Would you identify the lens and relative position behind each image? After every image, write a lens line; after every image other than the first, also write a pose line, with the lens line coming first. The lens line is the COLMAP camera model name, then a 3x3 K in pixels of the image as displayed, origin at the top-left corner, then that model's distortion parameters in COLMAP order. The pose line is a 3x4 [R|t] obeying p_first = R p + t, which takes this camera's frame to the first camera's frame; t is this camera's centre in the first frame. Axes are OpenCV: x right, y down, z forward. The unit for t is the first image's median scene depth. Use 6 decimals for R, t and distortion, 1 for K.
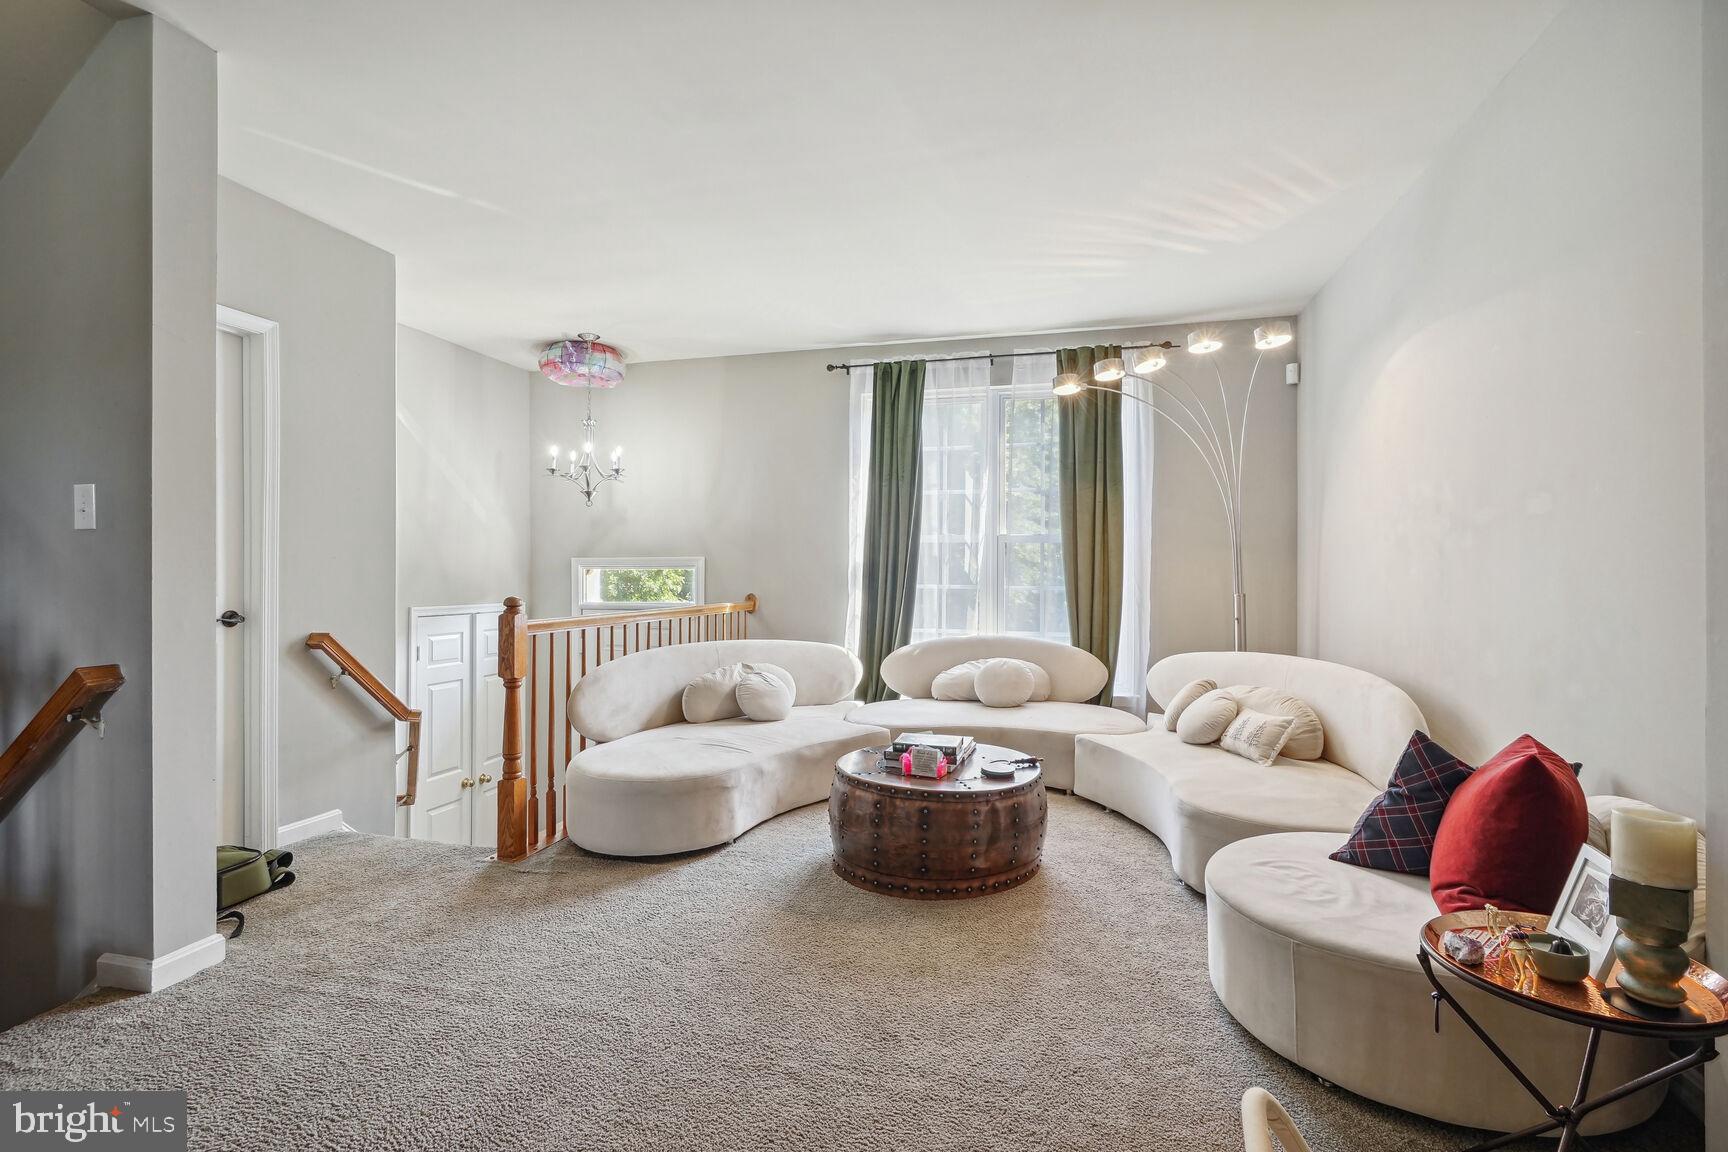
lens RADIAL K [[801.8, 0, 857.2], [0, 801.8, 574.8], [0, 0, 1]] dist [-0.005509, 0.001517]
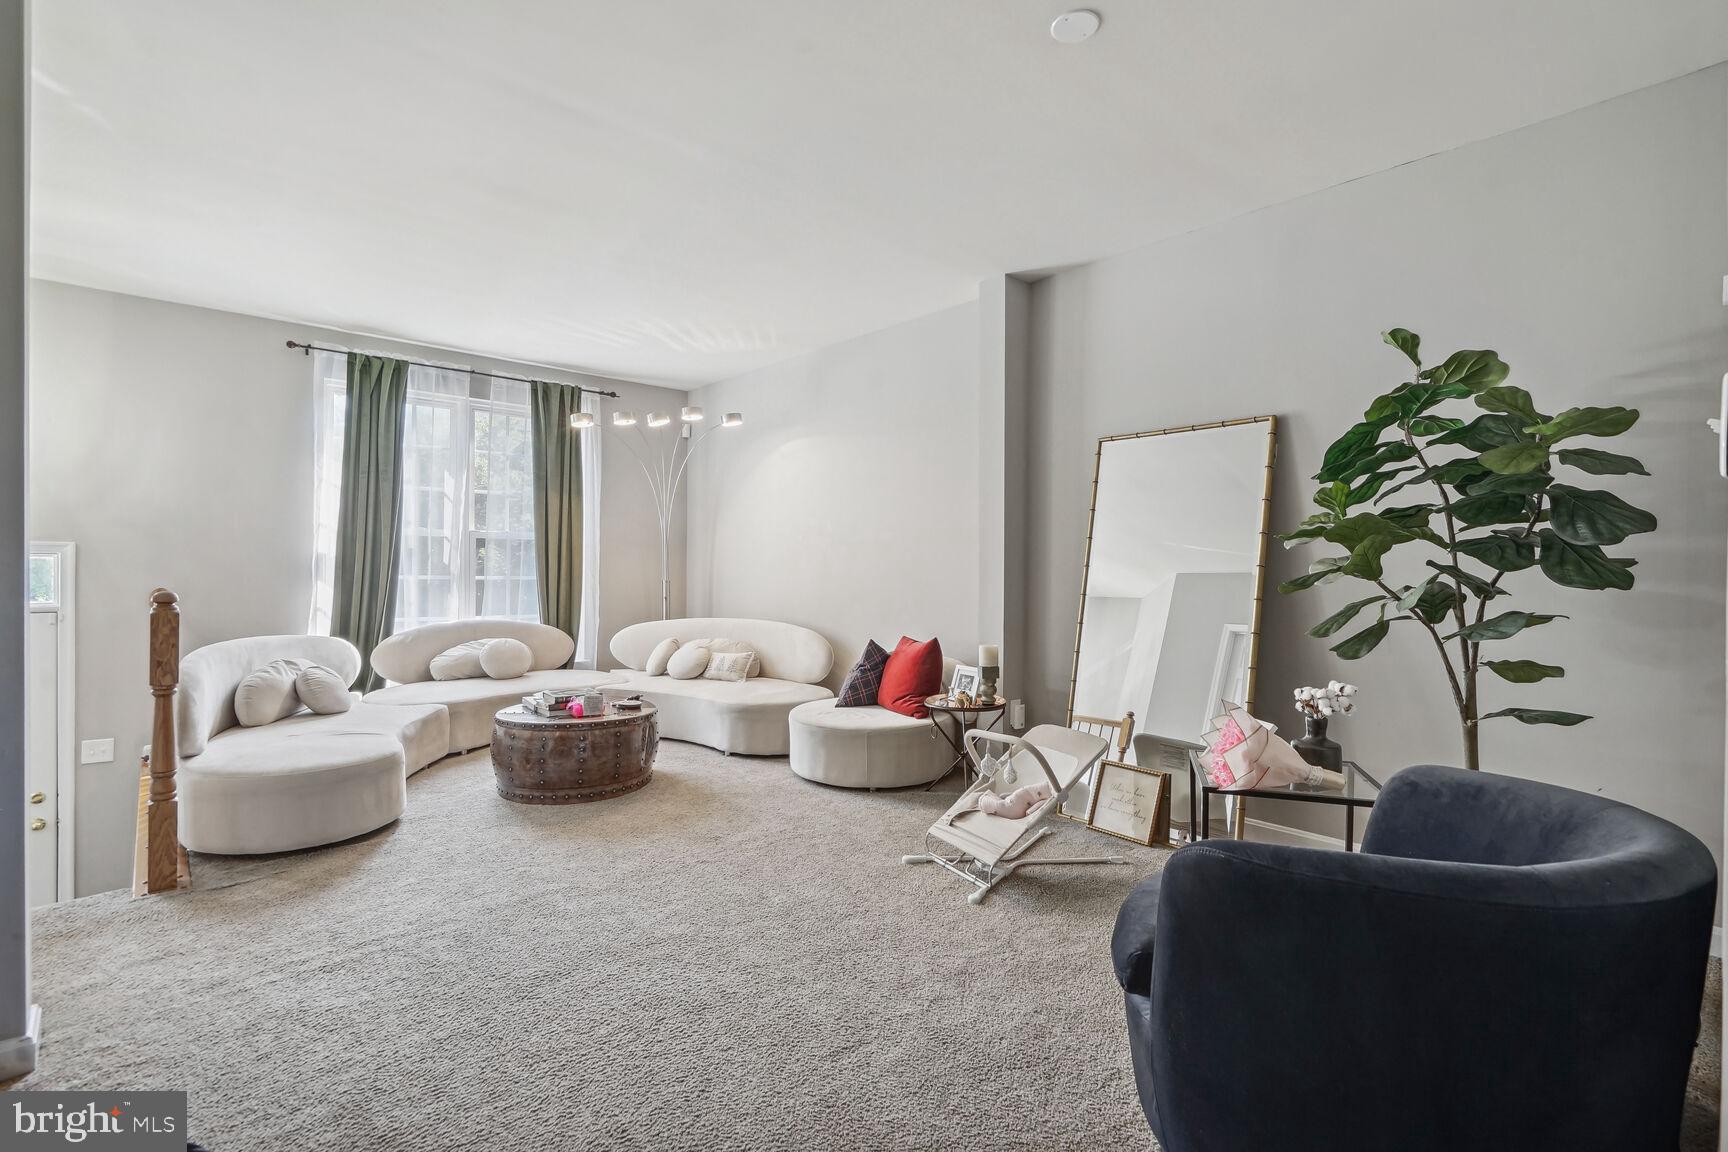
lens RADIAL K [[801.8, 0, 862.6], [0, 801.8, 569.3], [0, 0, 1]] dist [-0.005509, 0.001517]
pose [[0.548389, -0.001109, 0.836223, -0.492748], [-0.004266, 0.999982, 0.004124, -0.002775], [-0.836212, -0.005829, 0.548375, -0.079445]]
